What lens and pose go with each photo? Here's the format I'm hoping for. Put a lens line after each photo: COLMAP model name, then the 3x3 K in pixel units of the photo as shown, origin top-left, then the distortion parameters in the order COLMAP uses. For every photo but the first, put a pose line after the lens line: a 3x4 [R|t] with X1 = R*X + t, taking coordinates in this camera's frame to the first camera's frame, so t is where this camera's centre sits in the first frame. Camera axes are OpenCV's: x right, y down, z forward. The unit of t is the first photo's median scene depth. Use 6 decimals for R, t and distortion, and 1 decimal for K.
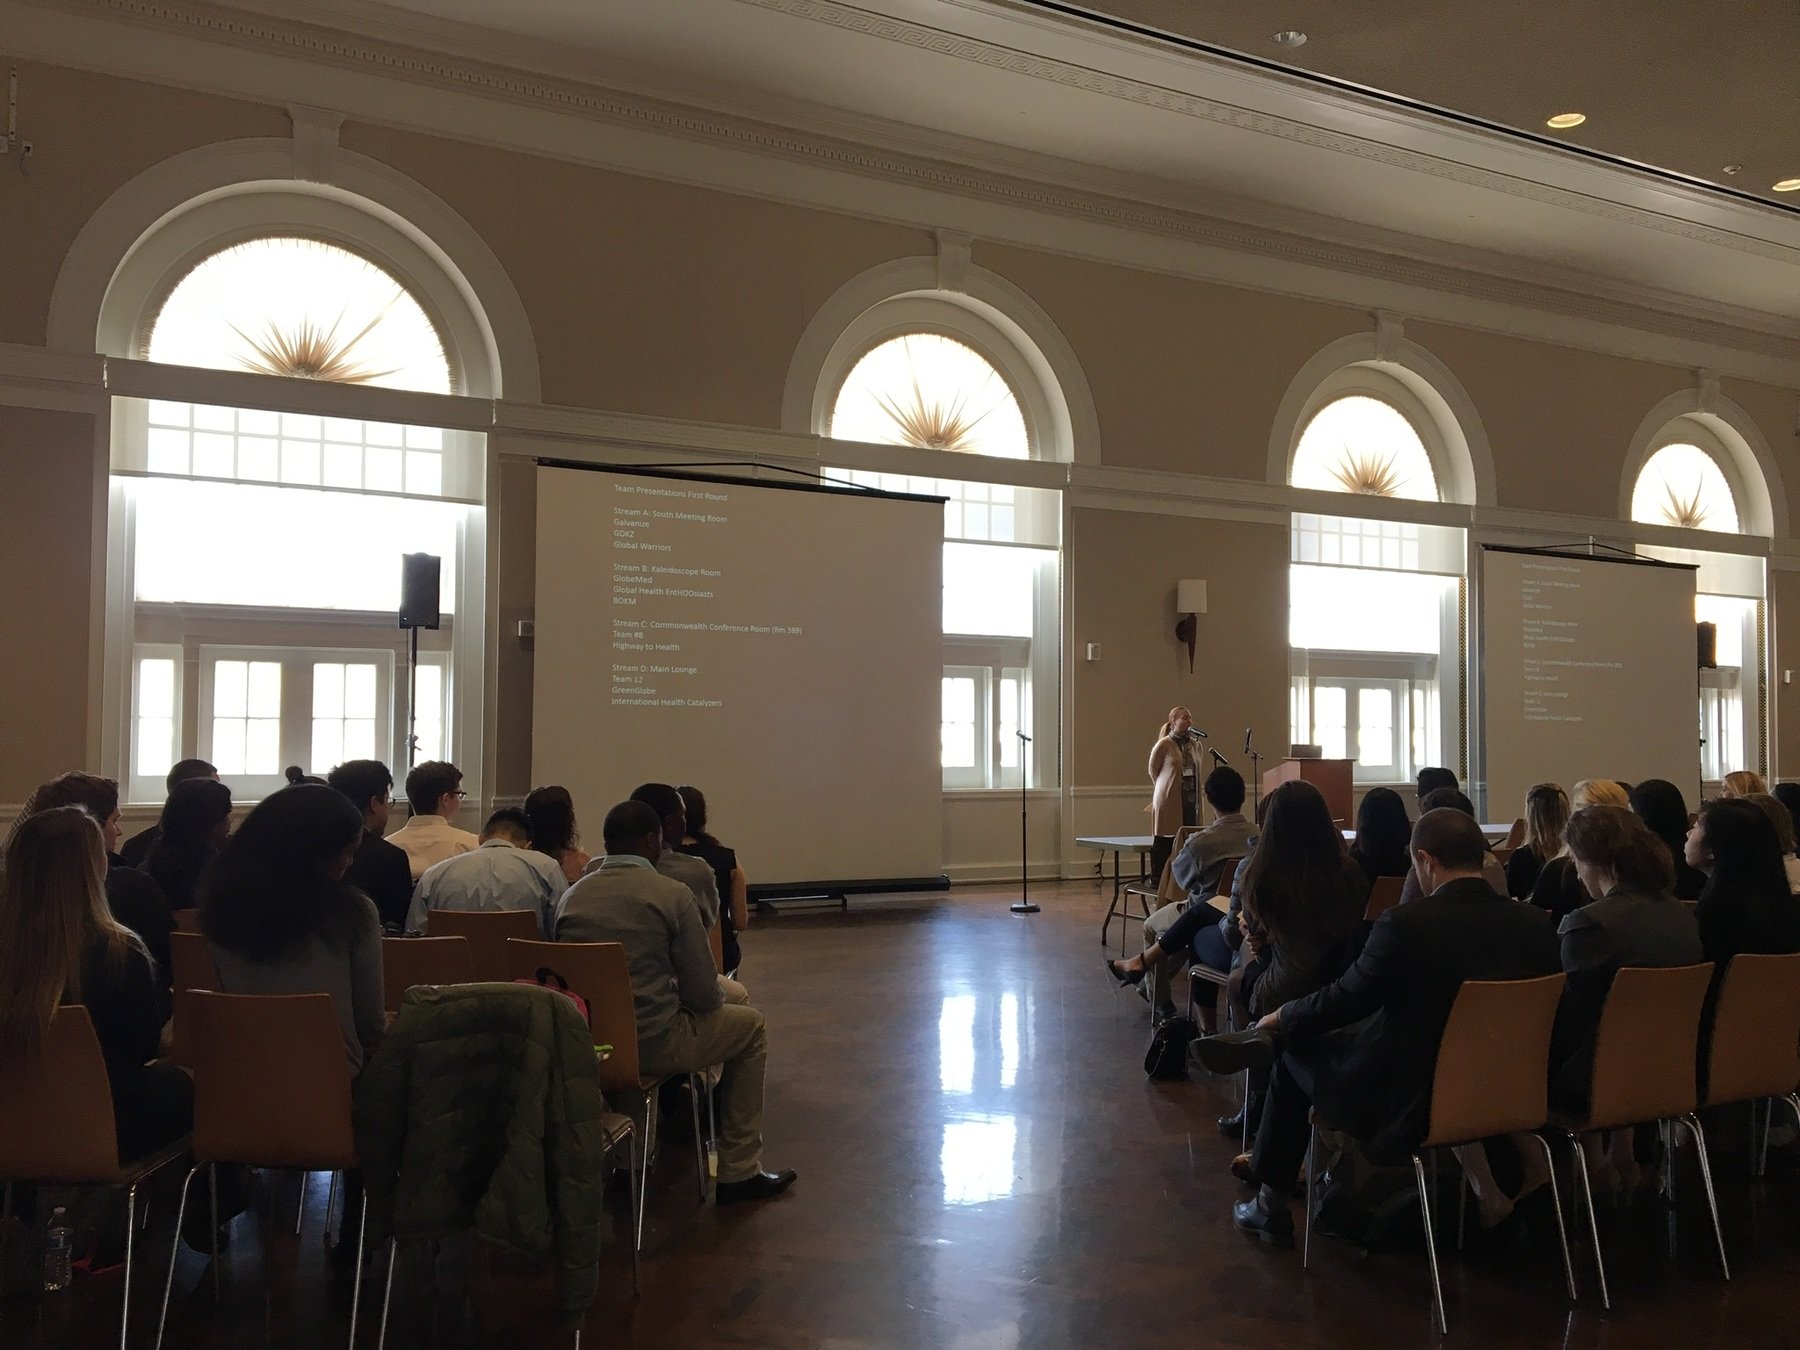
lens RADIAL K [[1499.9, 0, 900.0], [0, 1499.9, 675.0], [0, 0, 1]] dist [0.083657, -0.131716]
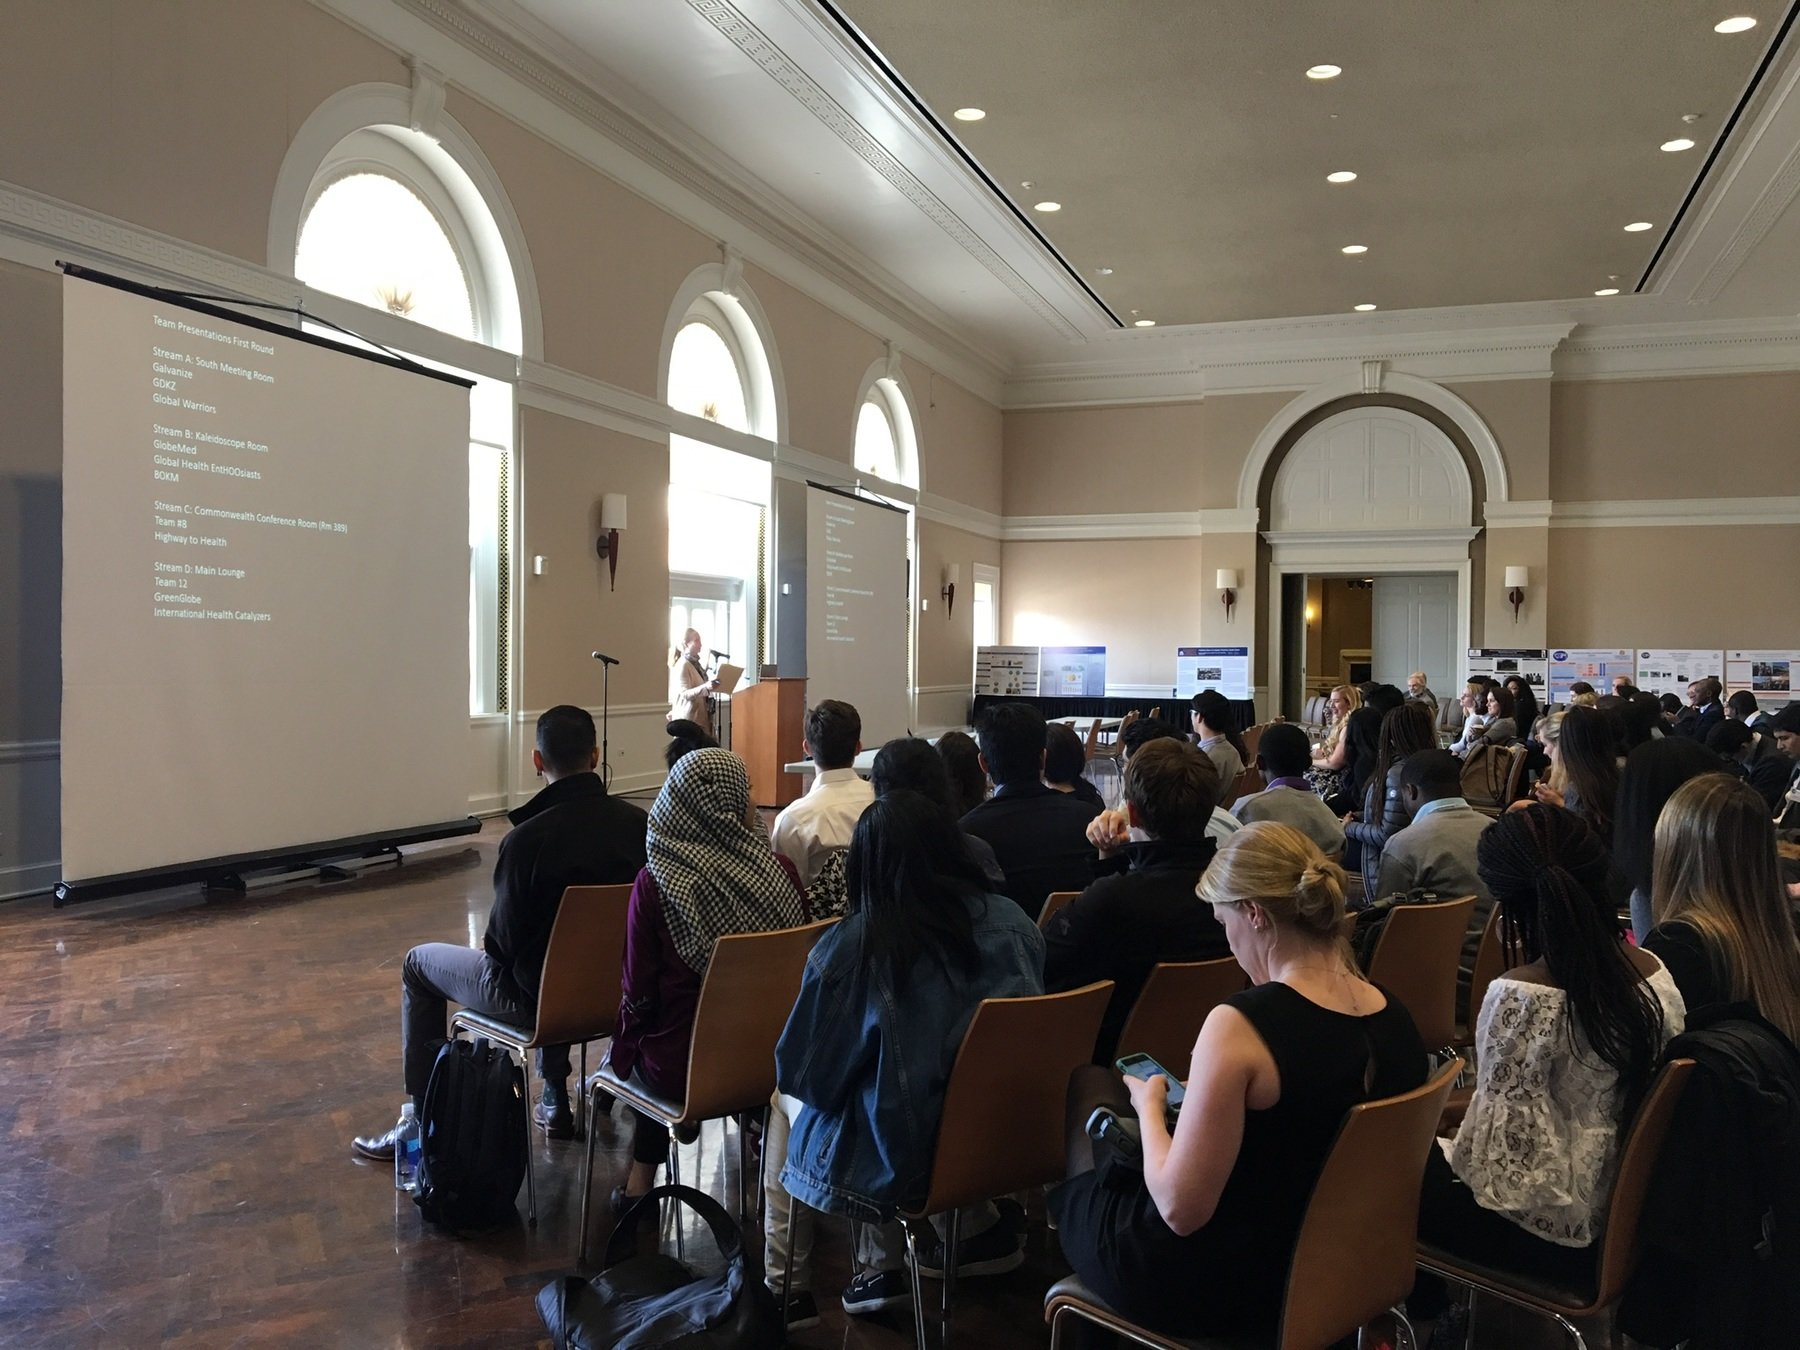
lens RADIAL K [[1499.9, 0, 900.0], [0, 1499.9, 675.0], [0, 0, 1]] dist [0.083657, -0.131716]
pose [[0.740428, -0.006923, 0.672100, -0.404930], [-0.034195, 0.998264, 0.047954, 0.000035], [-0.671266, -0.058489, 0.738906, 0.196849]]
